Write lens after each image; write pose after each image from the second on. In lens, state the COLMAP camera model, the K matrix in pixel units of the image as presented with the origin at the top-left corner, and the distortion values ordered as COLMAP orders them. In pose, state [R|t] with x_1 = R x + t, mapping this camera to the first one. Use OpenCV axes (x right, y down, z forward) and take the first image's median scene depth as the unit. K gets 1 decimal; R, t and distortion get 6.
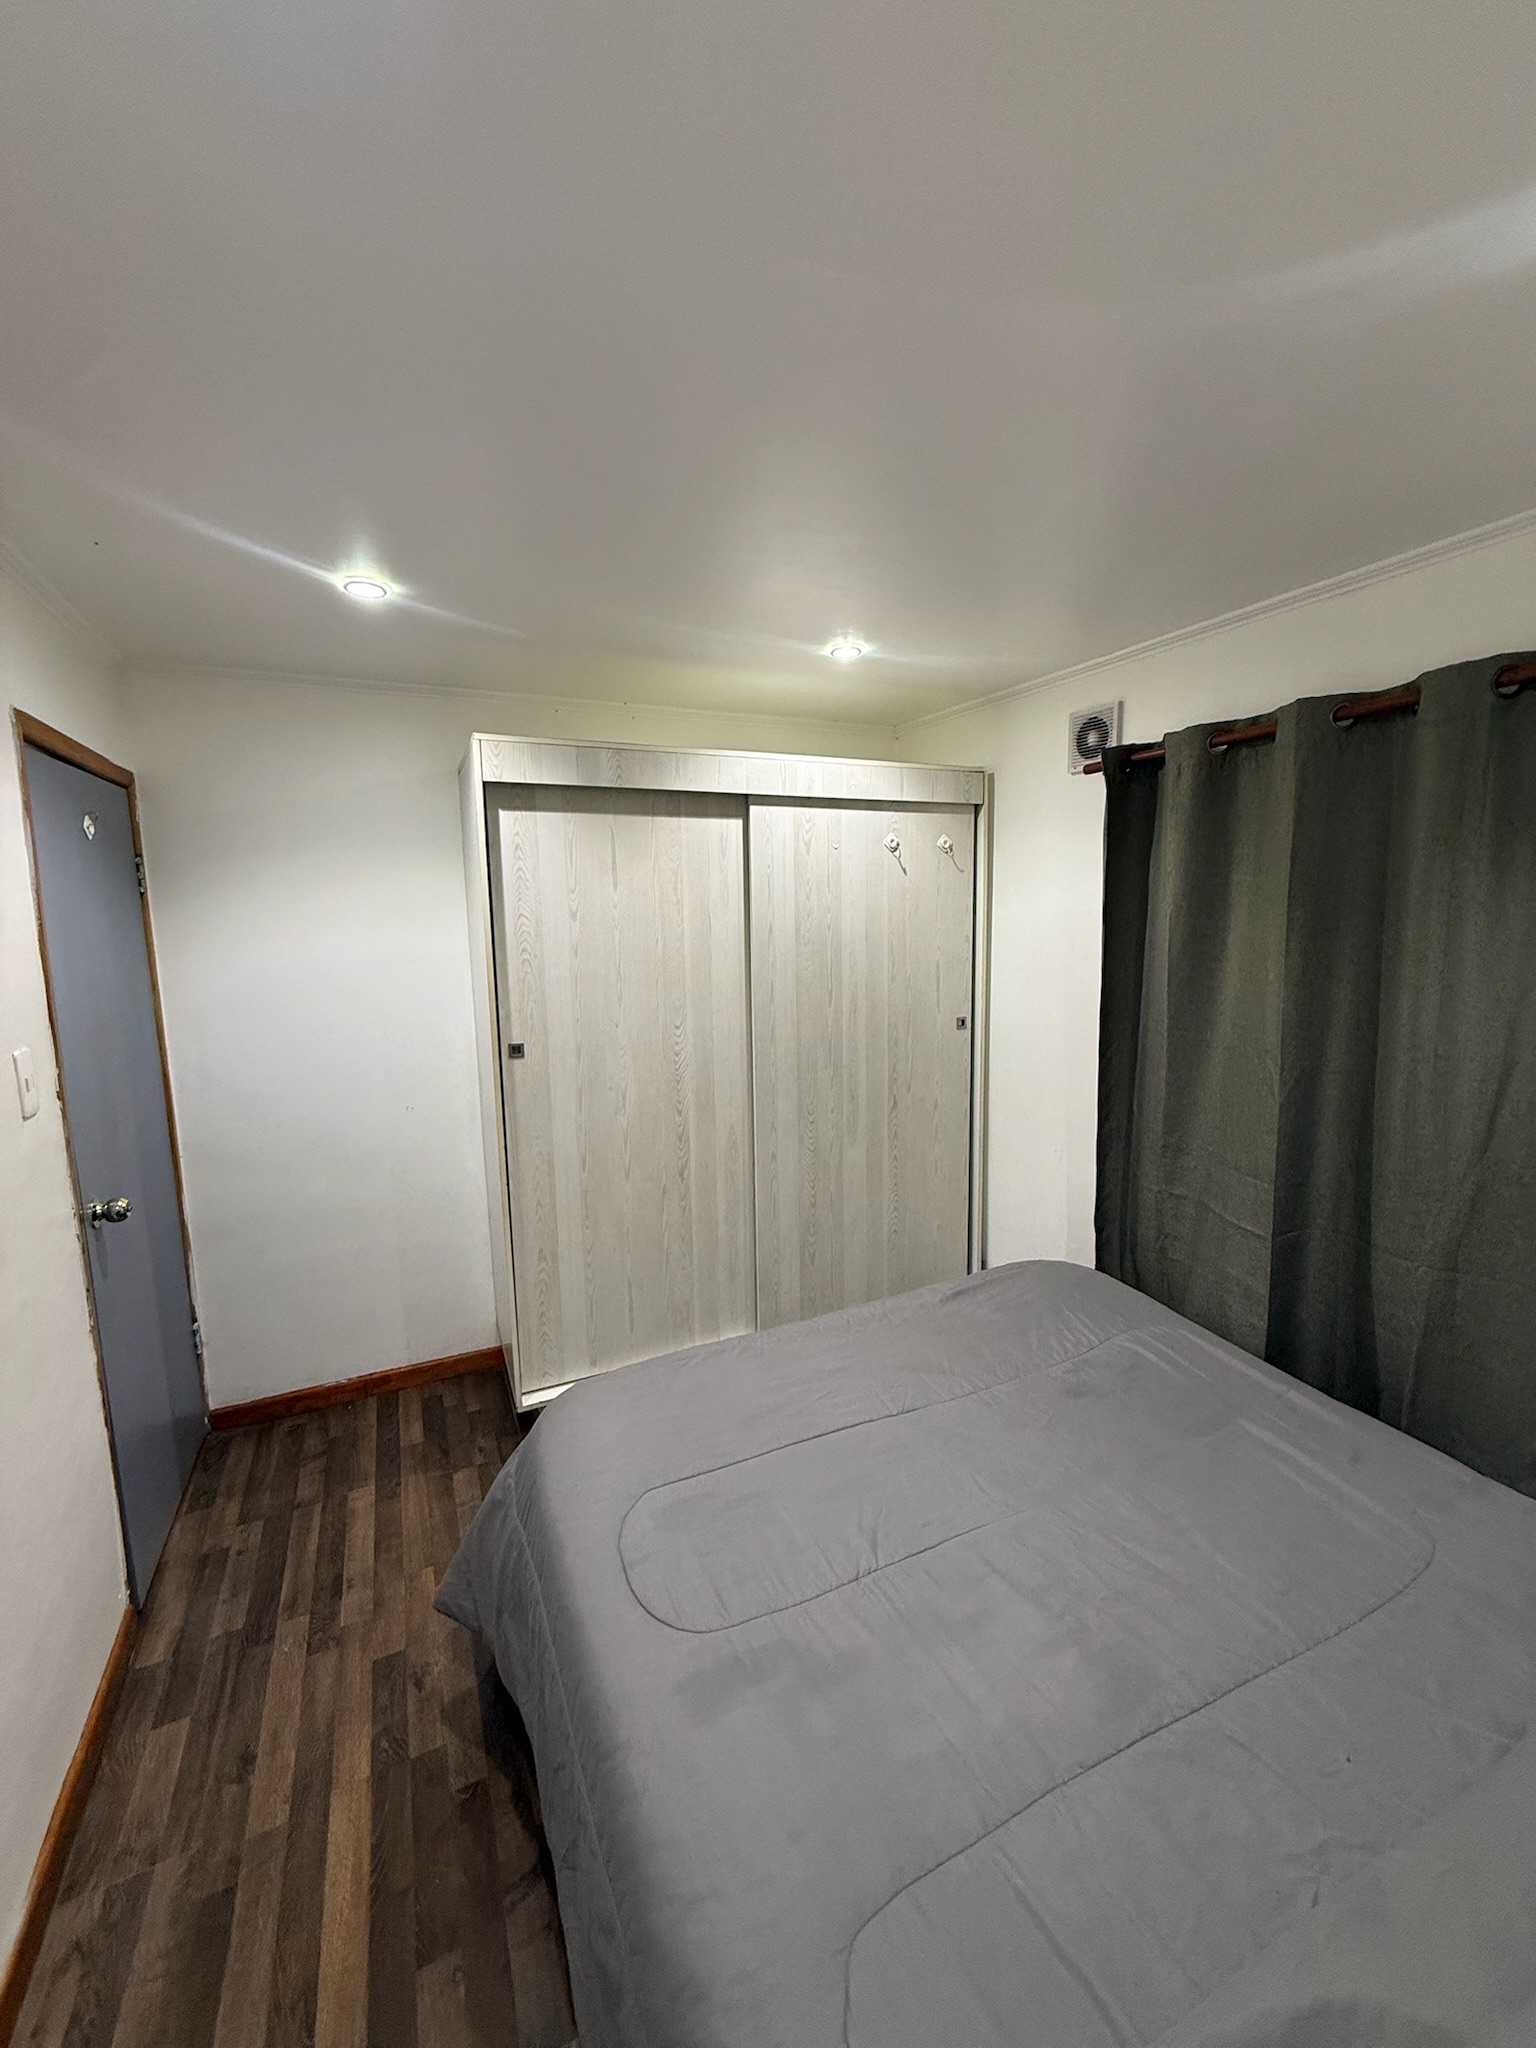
lens RADIAL K [[813.0, 0, 769.6], [0, 813.0, 1015.8], [0, 0, 1]] dist [0.000207, 0.000008]
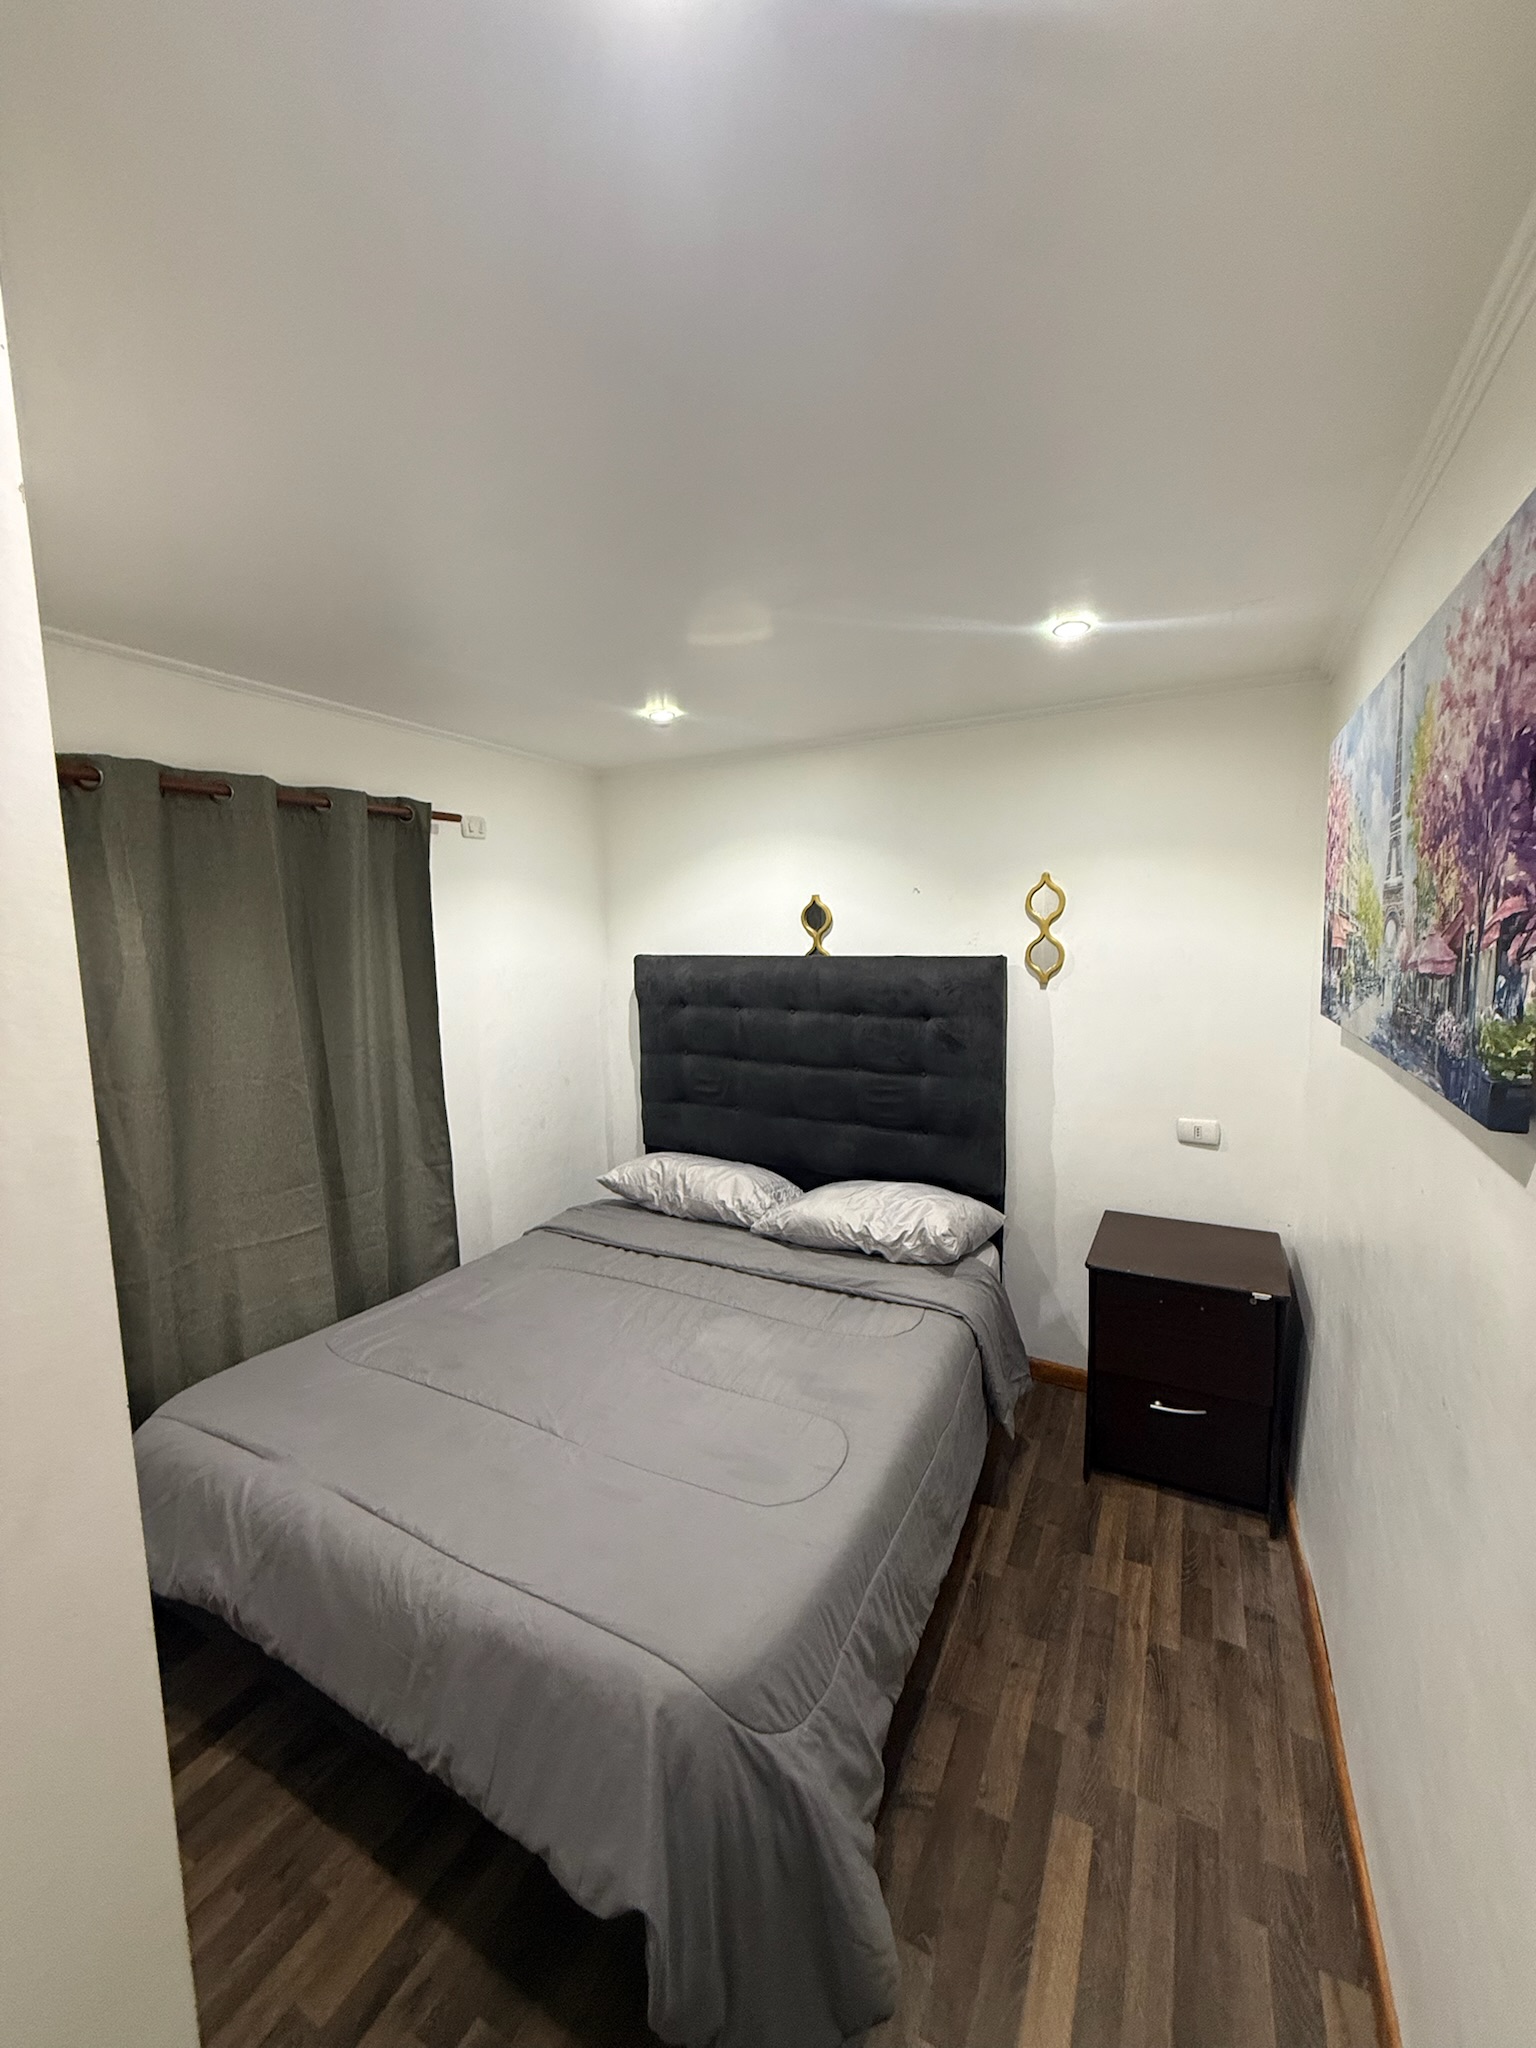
lens RADIAL K [[813.0, 0, 769.6], [0, 813.0, 1015.8], [0, 0, 1]] dist [0.000207, 0.000008]
pose [[-0.609406, -0.063462, 0.790314, -0.872684], [0.133274, 0.974409, 0.181011, -0.190727], [-0.781577, 0.215638, -0.585353, 1.381132]]
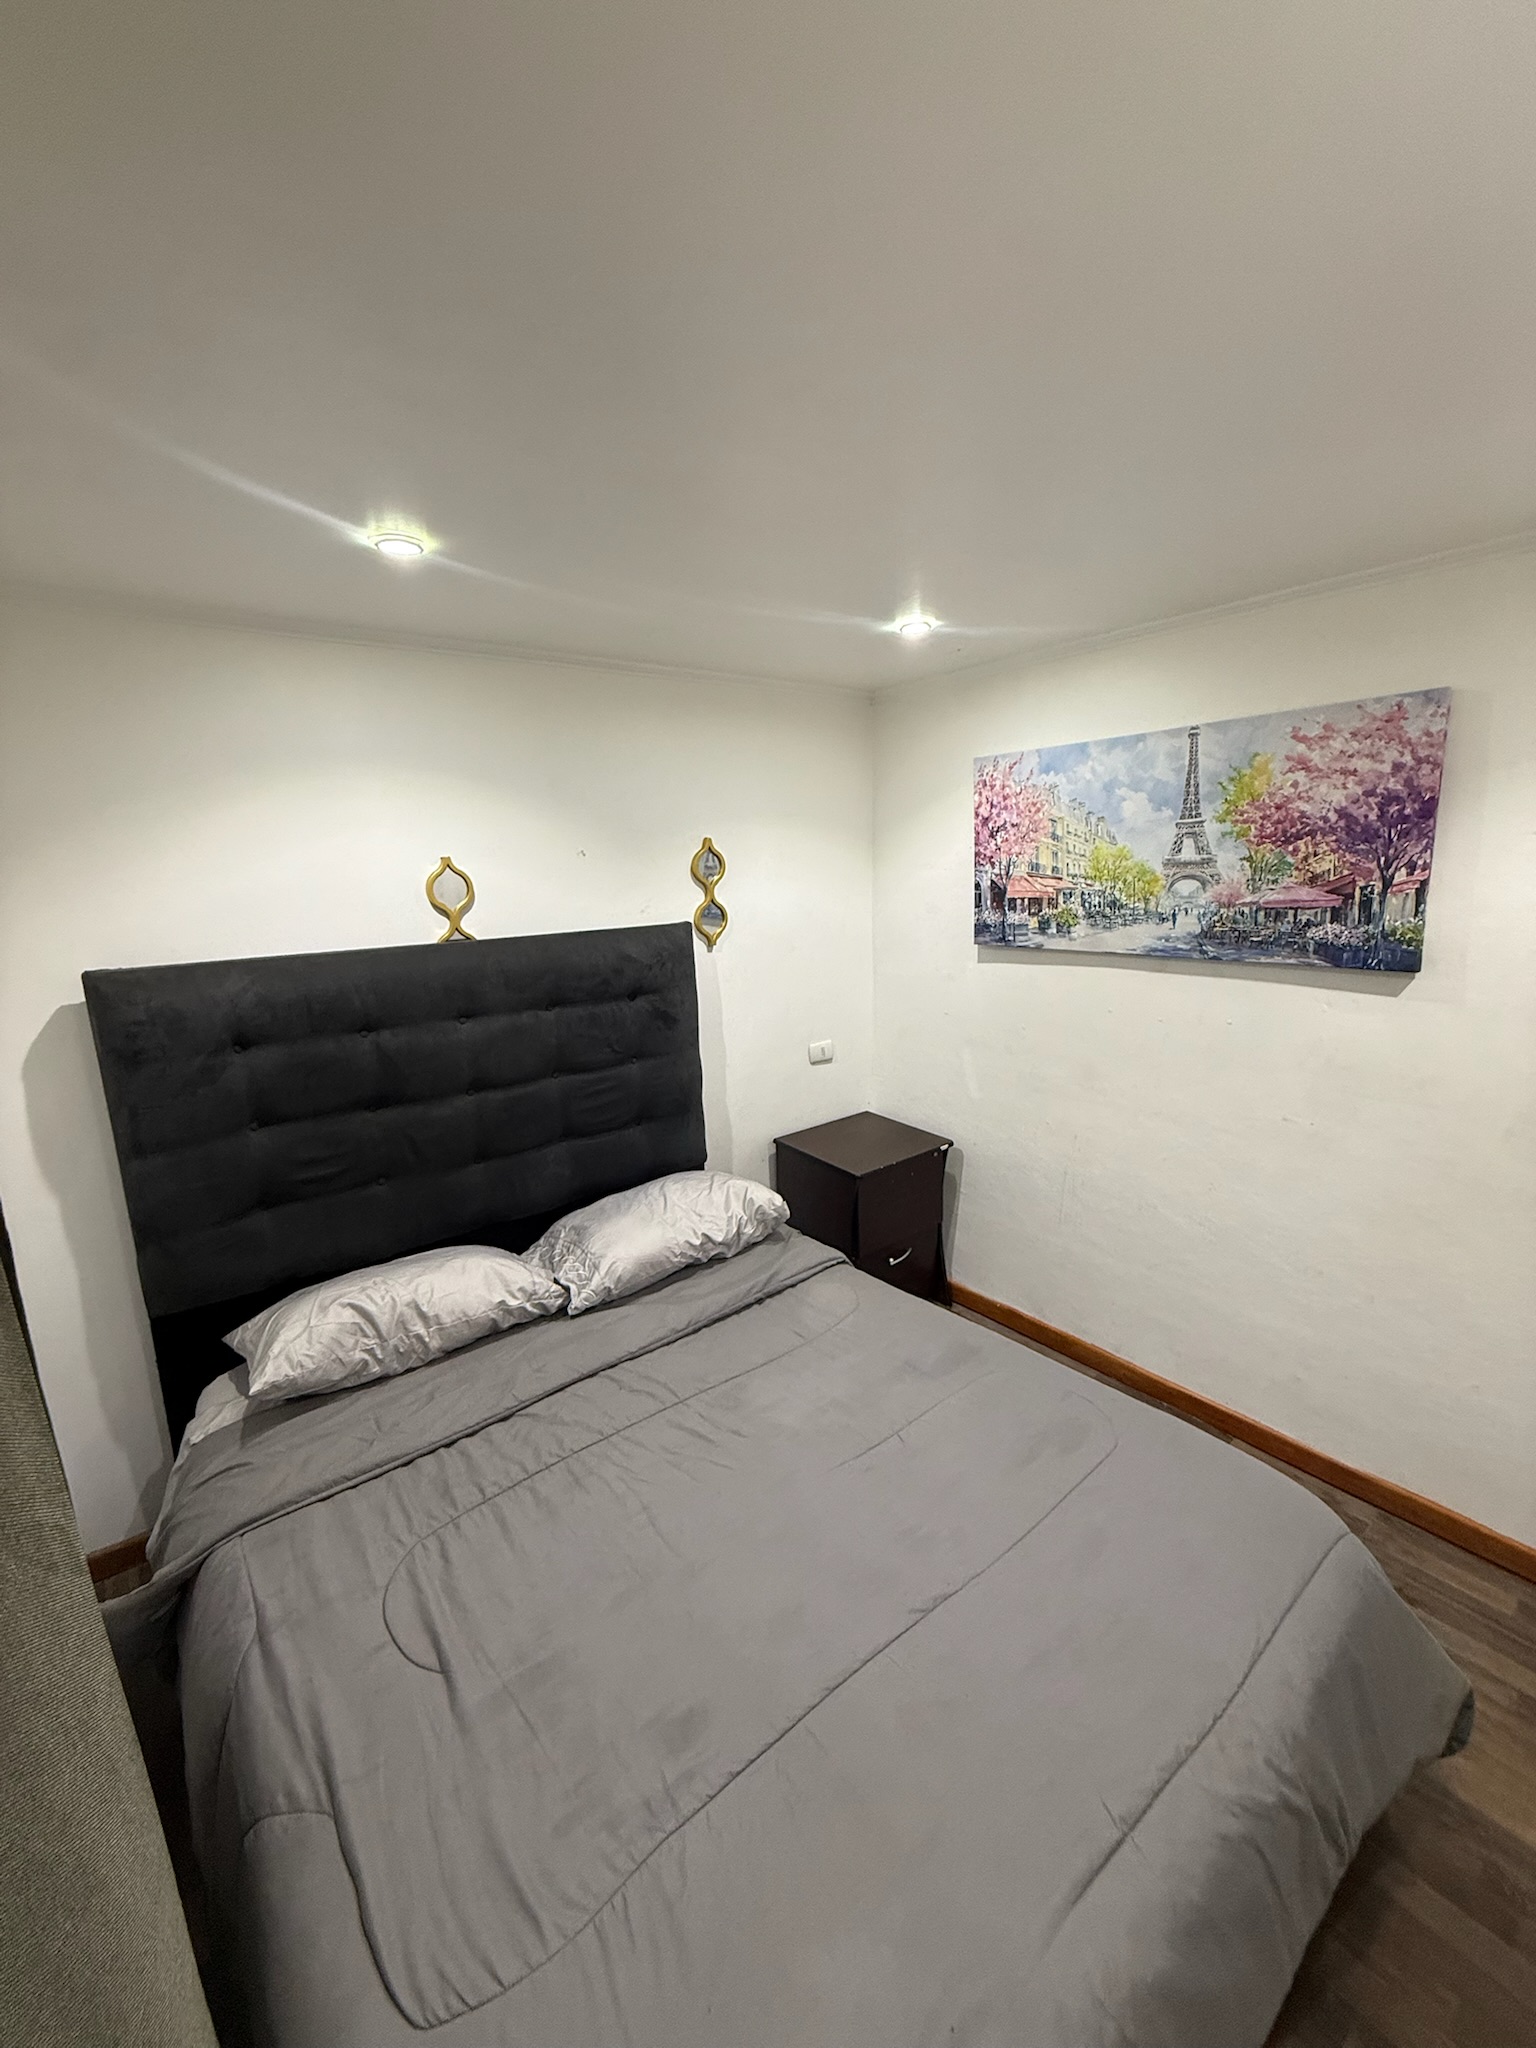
lens RADIAL K [[813.0, 0, 769.6], [0, 813.0, 1015.8], [0, 0, 1]] dist [0.000207, 0.000008]
pose [[-0.970345, 0.087302, -0.225408, 0.484311], [0.010479, 0.946818, 0.321598, -0.297922], [0.241496, 0.309699, -0.919655, 1.620459]]
